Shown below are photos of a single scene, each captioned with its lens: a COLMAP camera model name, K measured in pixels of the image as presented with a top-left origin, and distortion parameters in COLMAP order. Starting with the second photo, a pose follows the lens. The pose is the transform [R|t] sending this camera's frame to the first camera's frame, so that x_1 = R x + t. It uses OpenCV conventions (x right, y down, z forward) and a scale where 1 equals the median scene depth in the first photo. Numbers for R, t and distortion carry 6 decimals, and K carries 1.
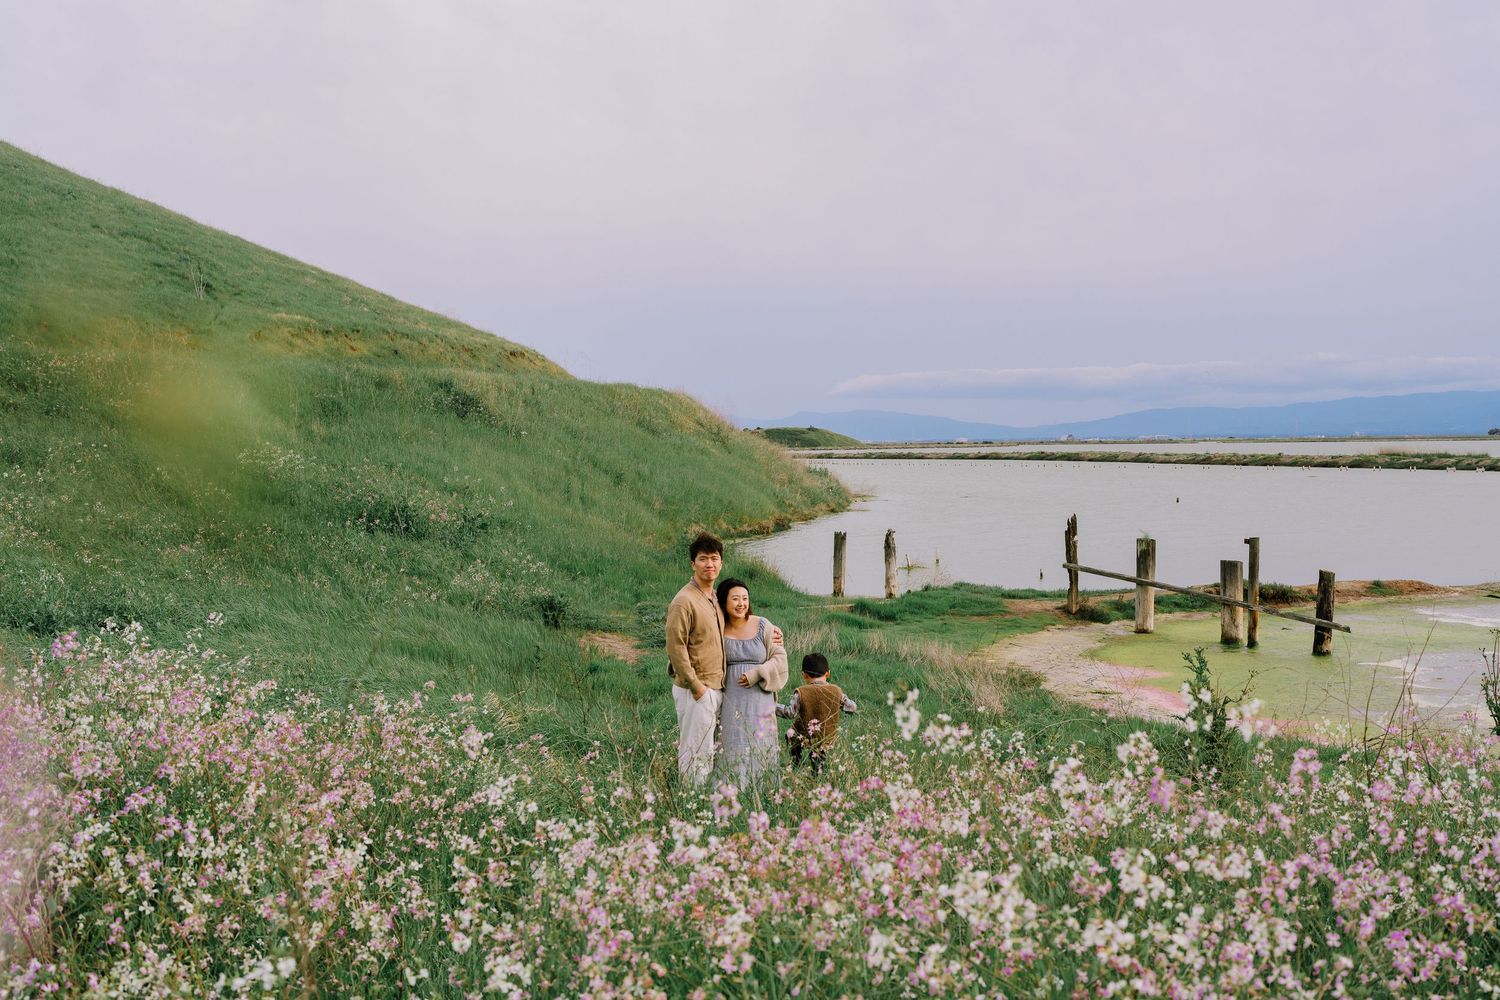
lens RADIAL K [[1616.7, 0, 825.6], [0, 1616.7, 507.9], [0, 0, 1]] dist [-0.001722, 0.024884]
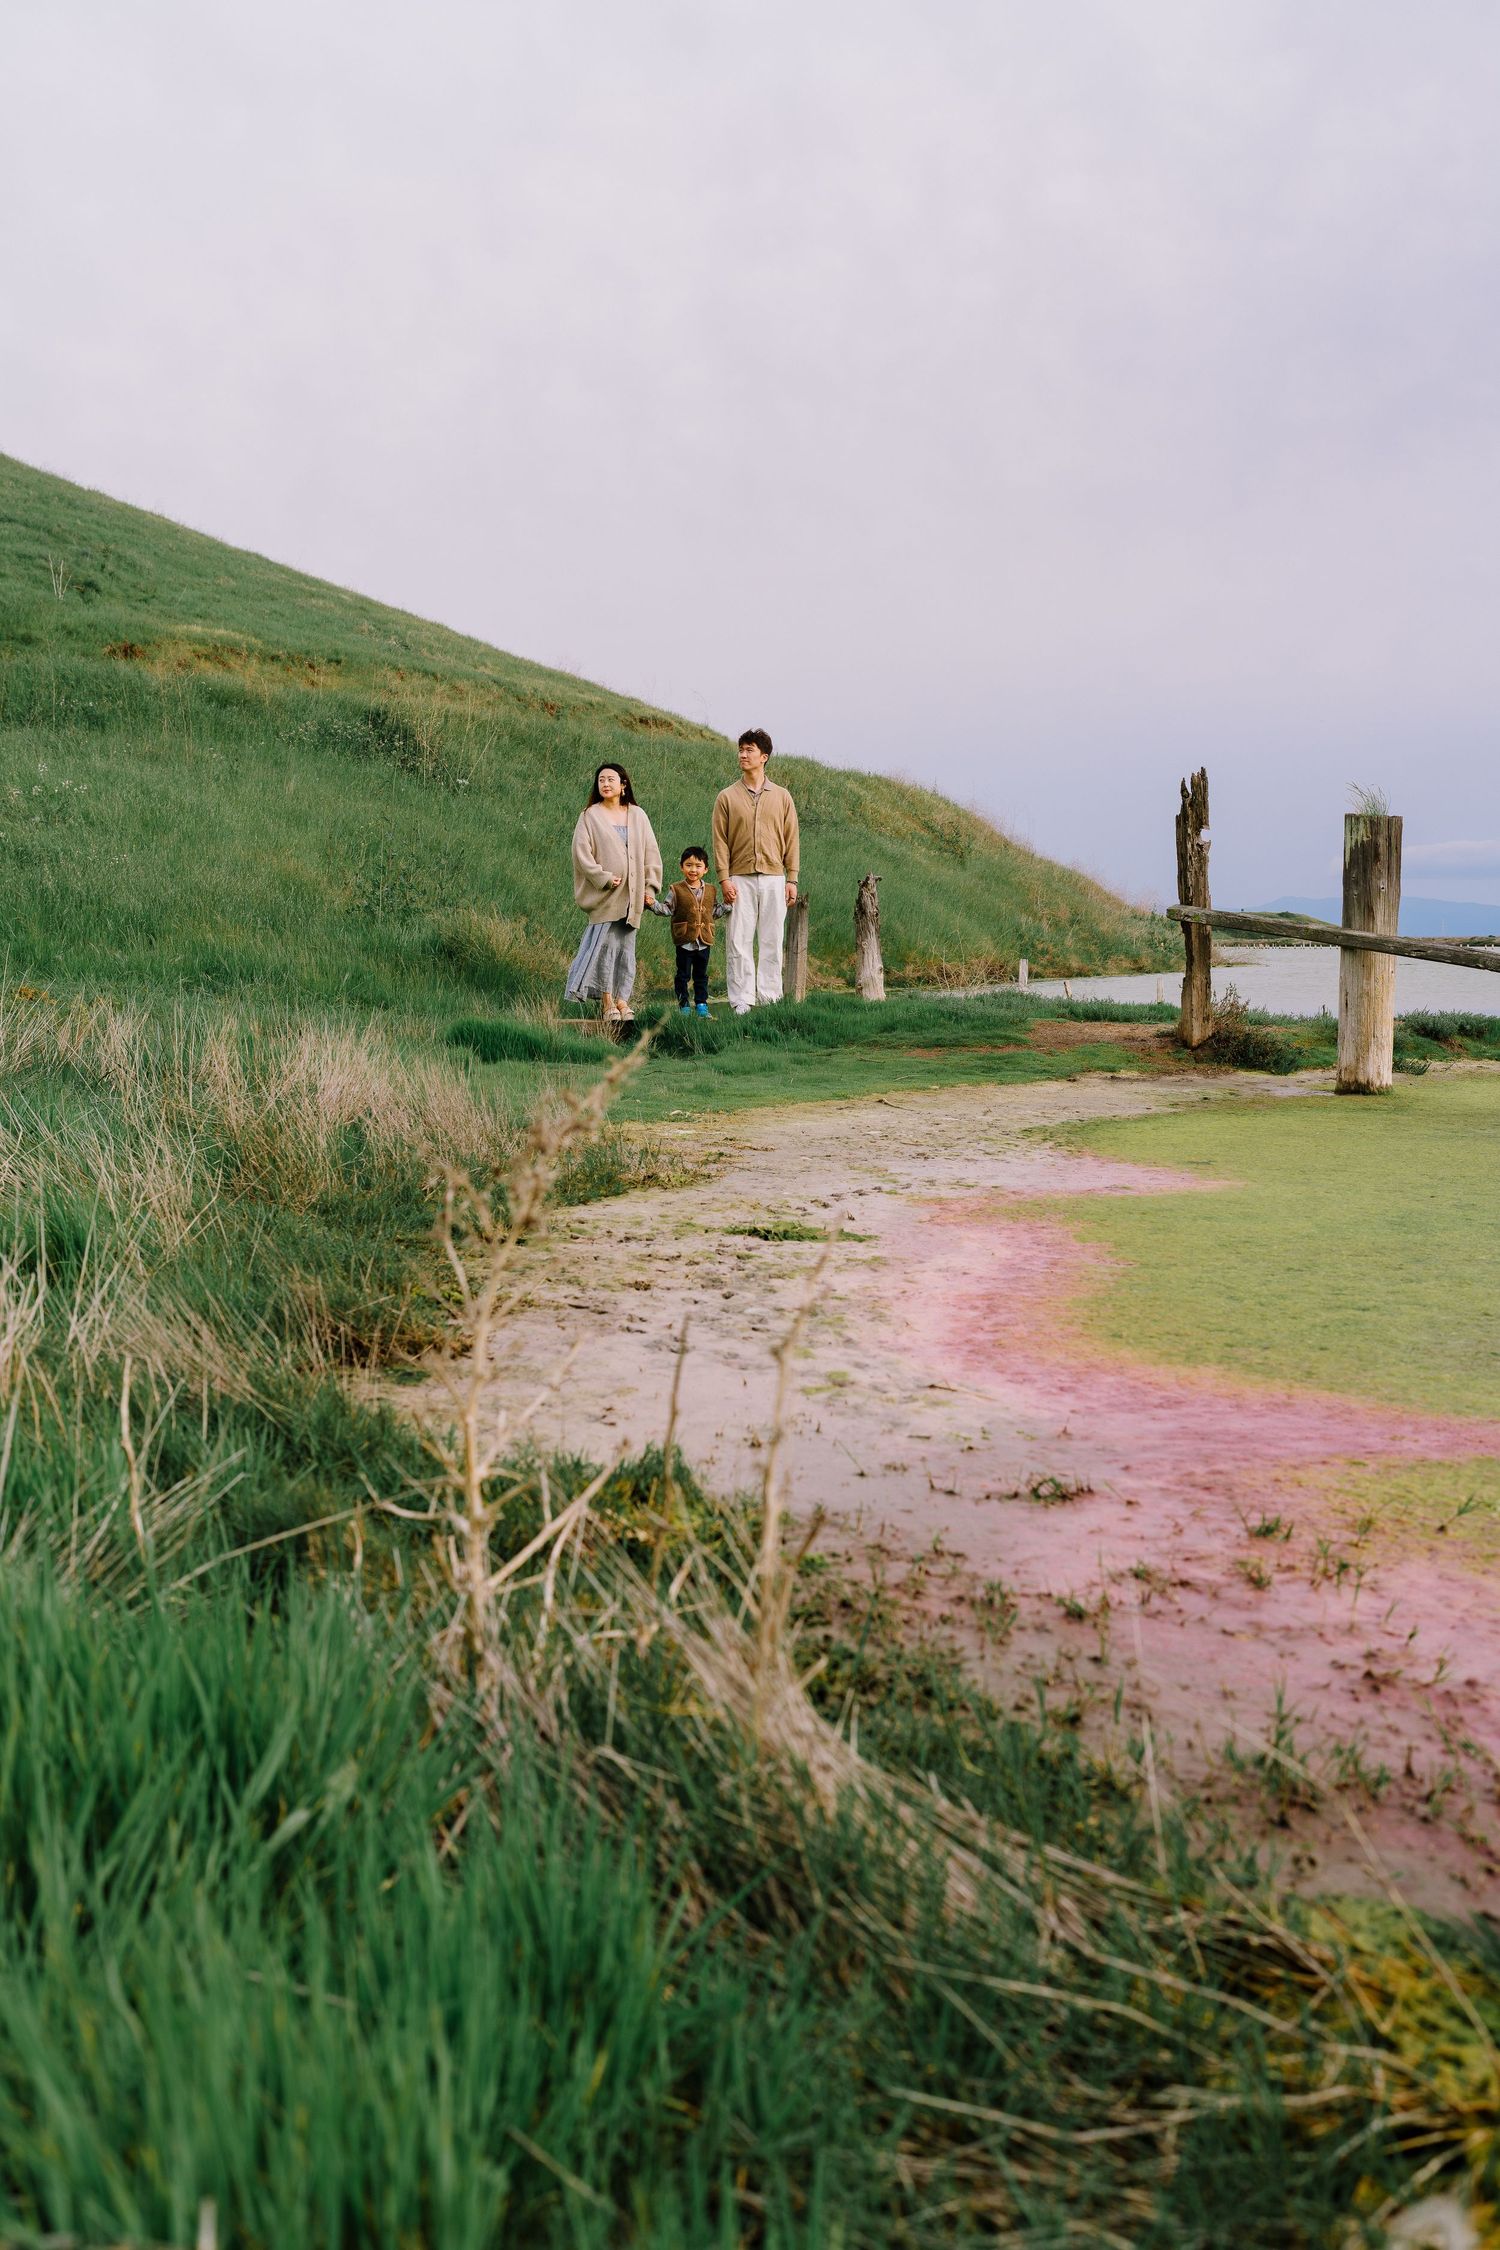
lens RADIAL K [[2048.5, 0, 727.8], [0, 2048.5, 1117.3], [0, 0, 1]] dist [-0.005730, 0.009582]
pose [[0.959489, 0.029440, -0.280202, 0.130789], [-0.017408, 0.998820, 0.045336, 0.044797], [0.281206, -0.038621, 0.958870, 0.385088]]
